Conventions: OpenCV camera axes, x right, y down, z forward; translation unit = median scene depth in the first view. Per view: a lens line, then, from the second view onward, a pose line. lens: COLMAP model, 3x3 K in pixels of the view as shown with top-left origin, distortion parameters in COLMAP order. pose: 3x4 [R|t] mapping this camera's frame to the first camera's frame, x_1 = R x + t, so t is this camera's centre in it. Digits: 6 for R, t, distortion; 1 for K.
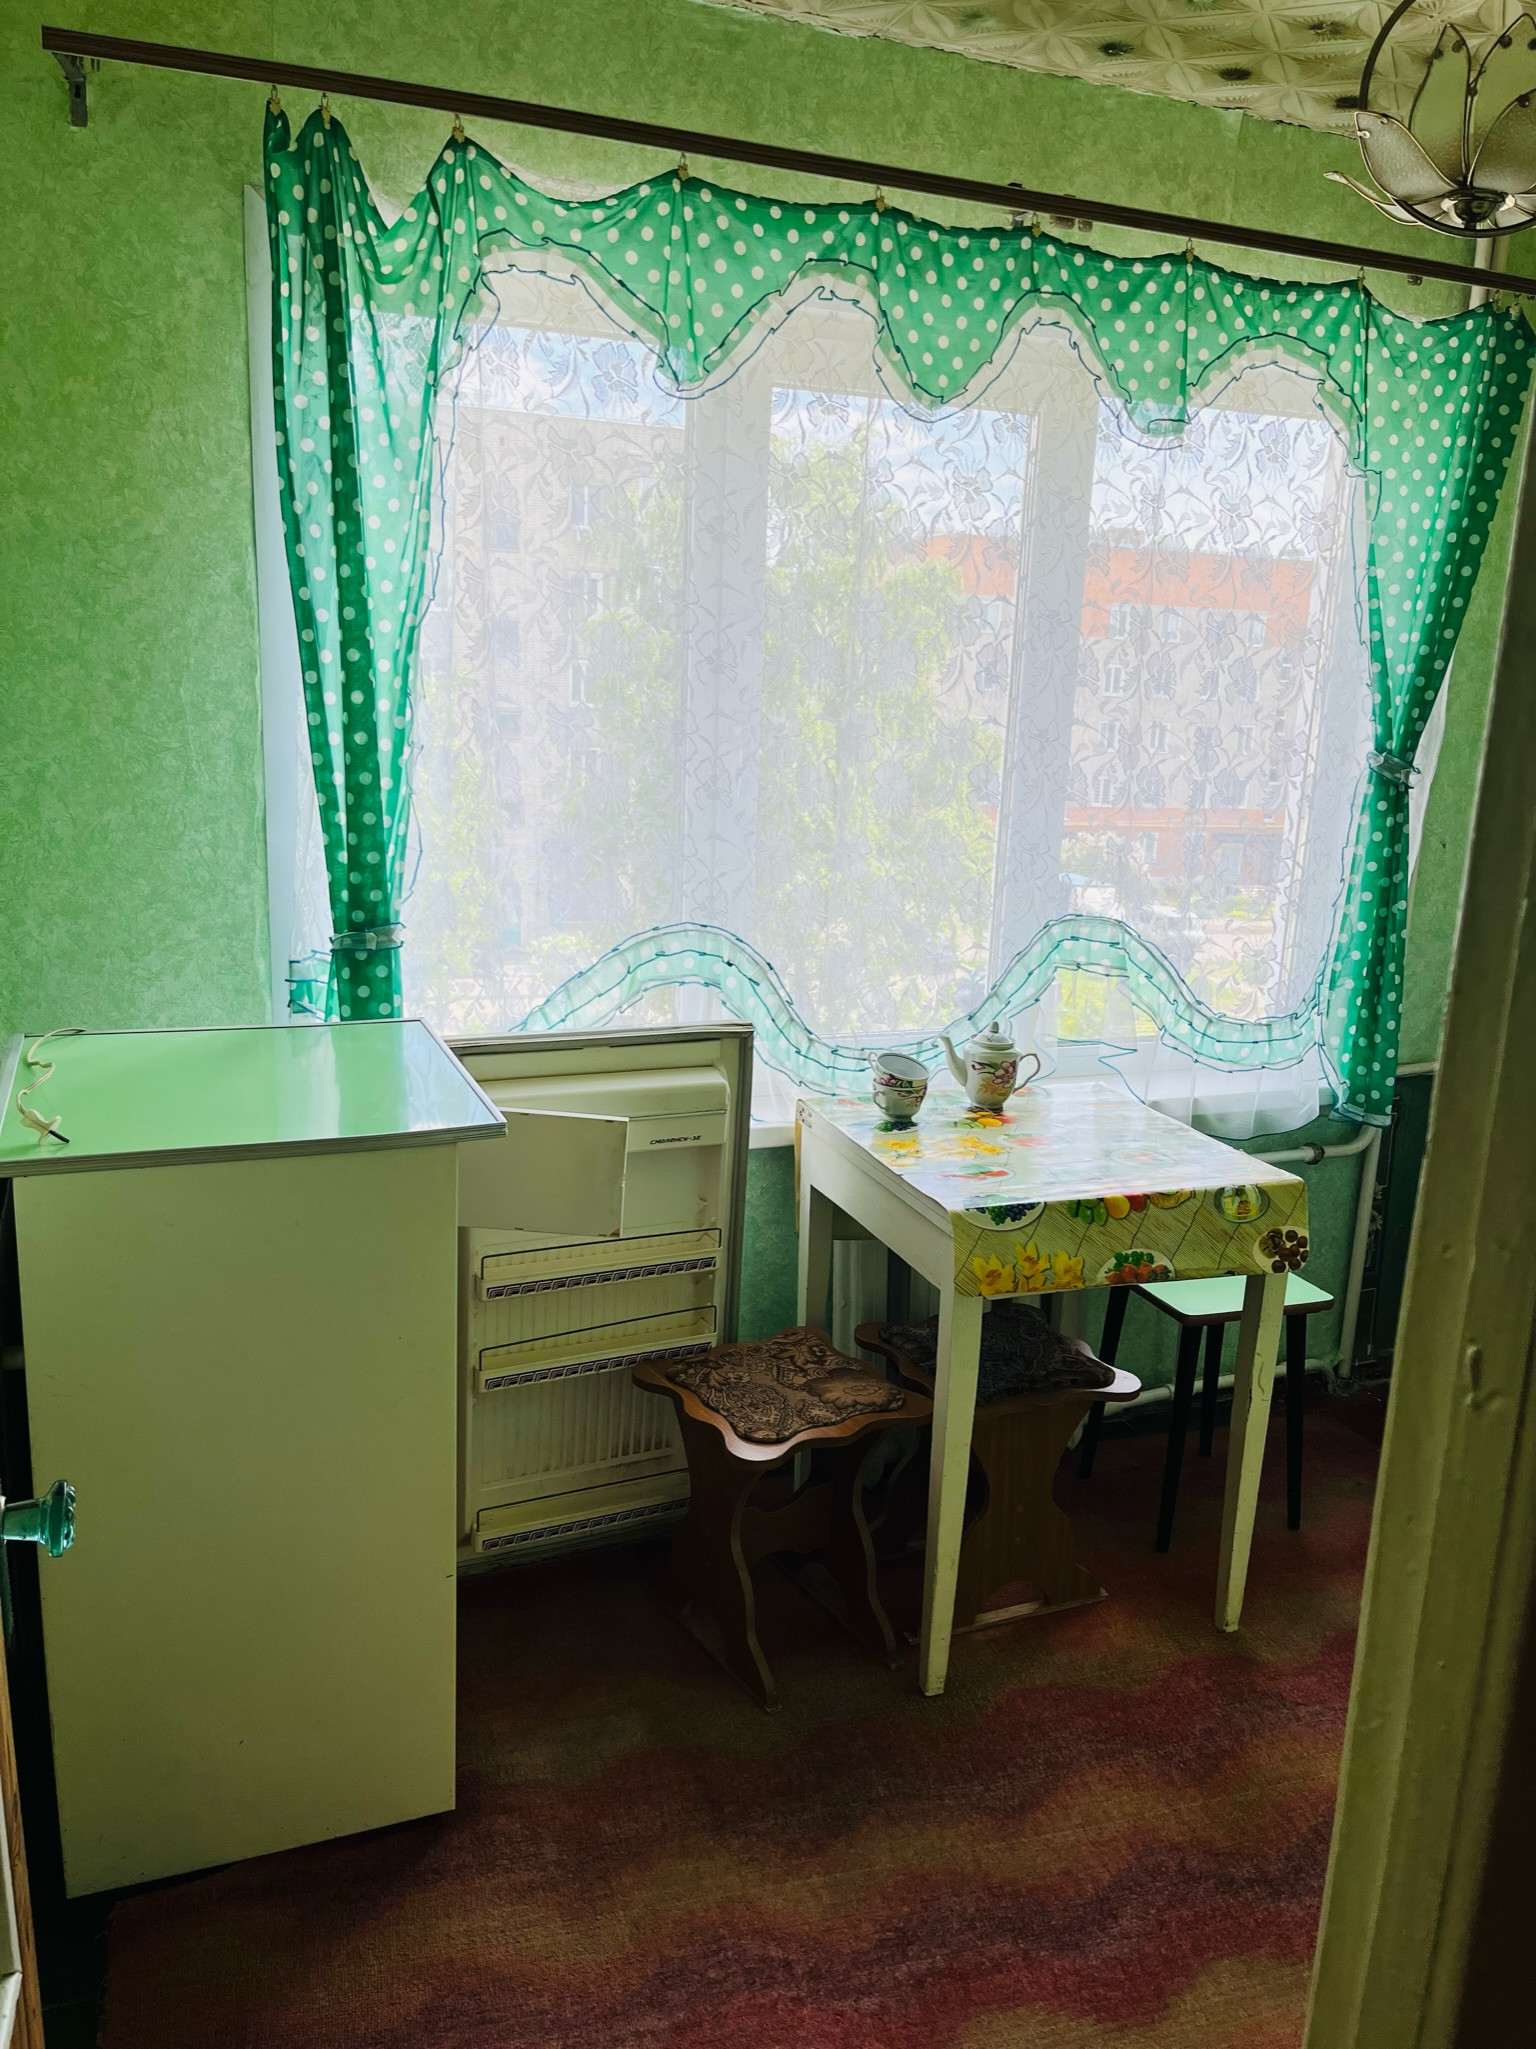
lens RADIAL K [[1571.3, 0, 768.0], [0, 1571.3, 1024.5], [0, 0, 1]] dist [0.072978, -0.108894]
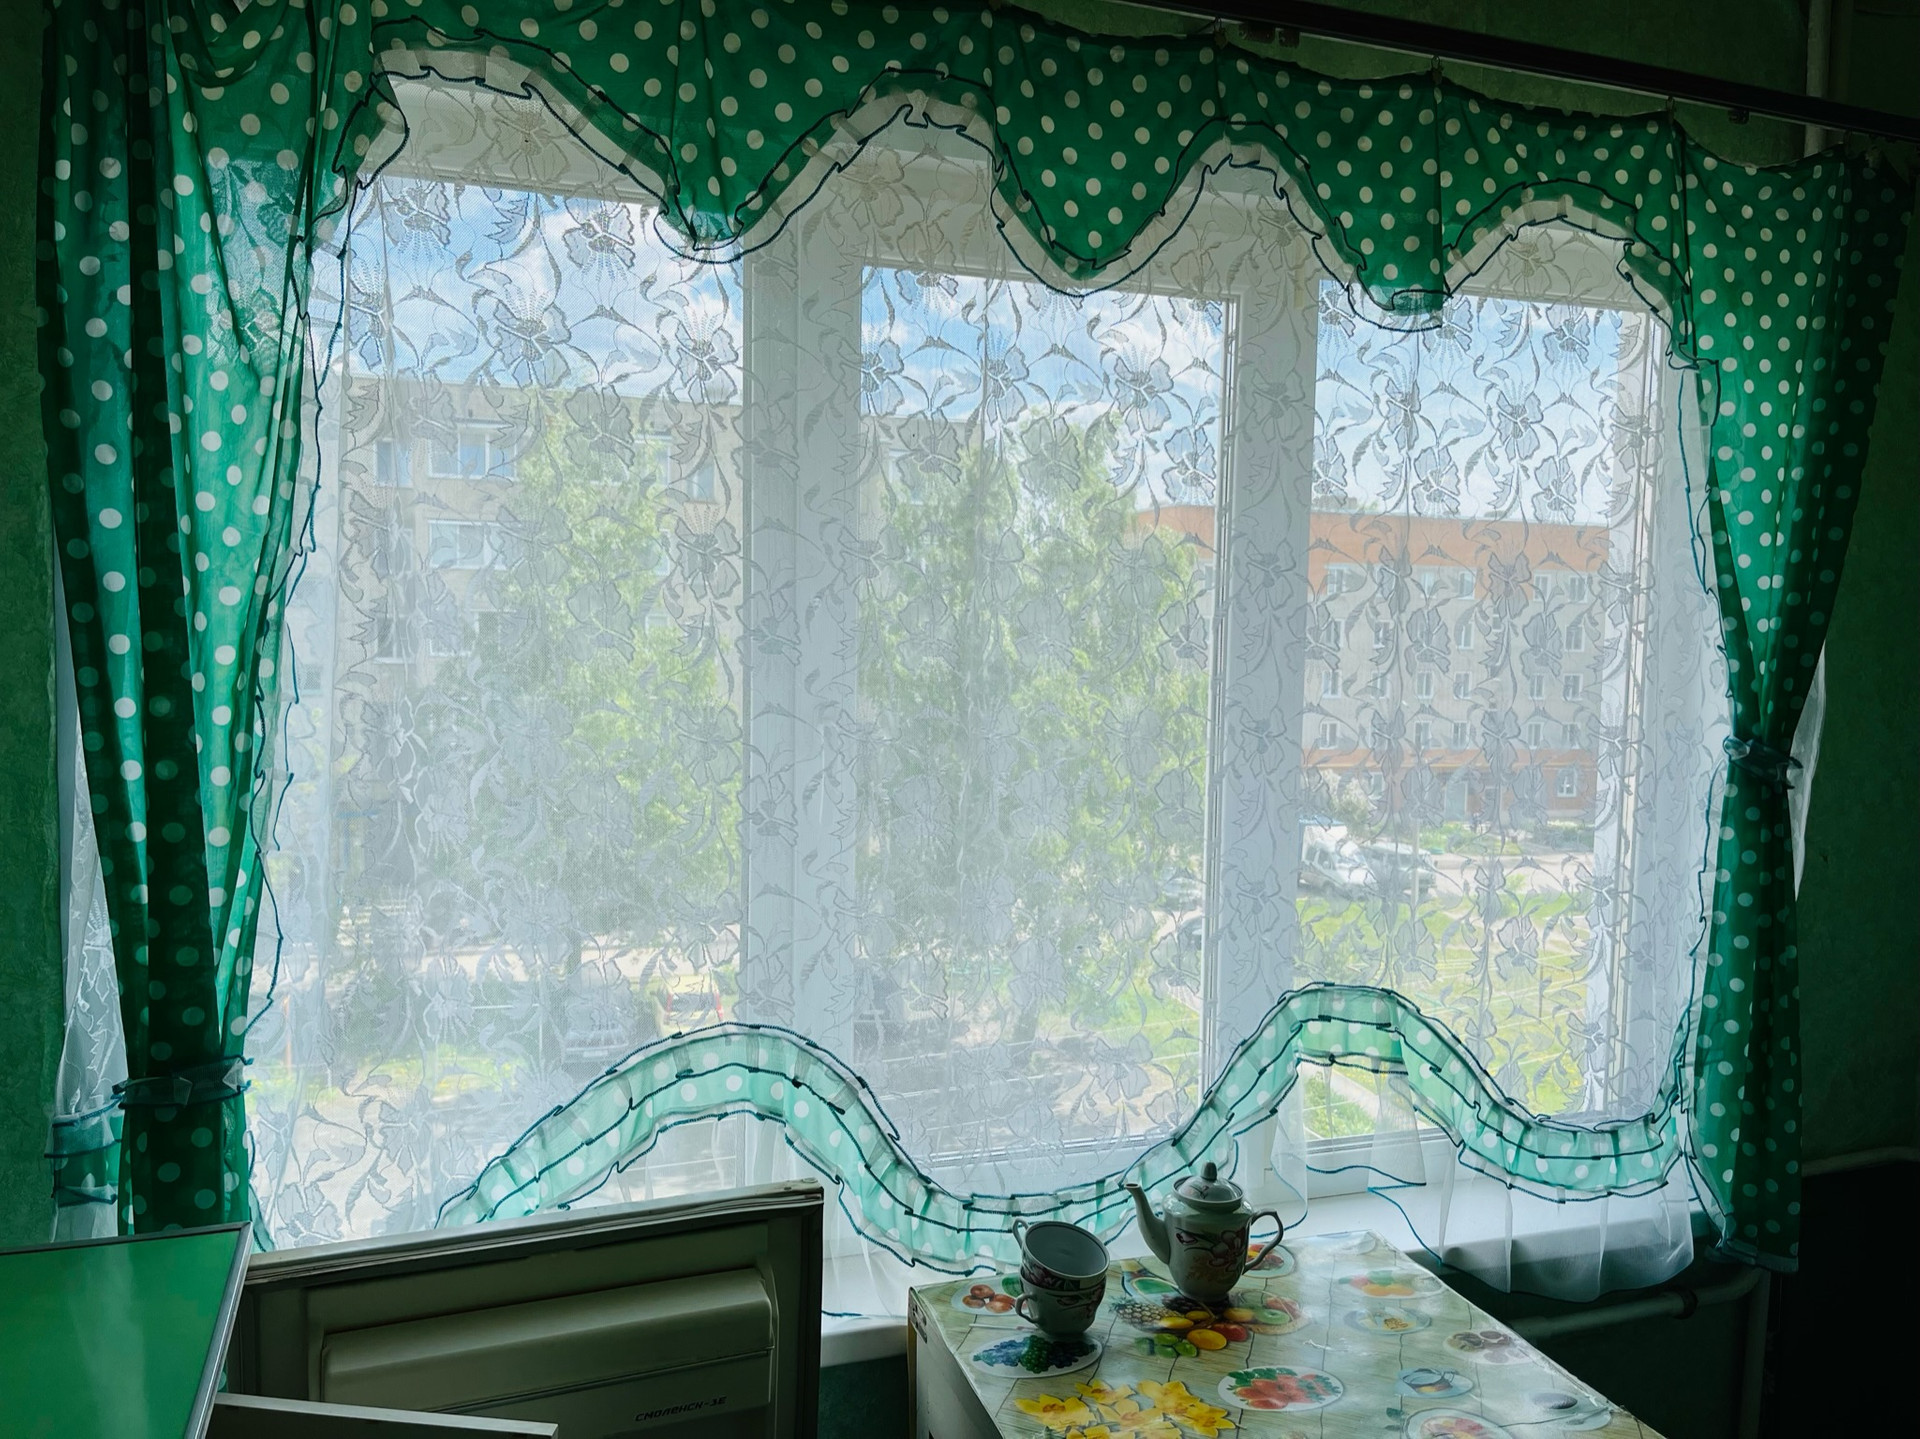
lens RADIAL K [[1446.2, 0, 925.7], [0, 1446.2, 720.5], [0, 0, 1]] dist [0.019595, -0.000178]
pose [[0.998184, -0.017438, -0.057653, 0.064712], [0.008061, 0.987238, -0.159048, -0.088845], [0.059691, 0.158294, 0.985586, 0.373167]]
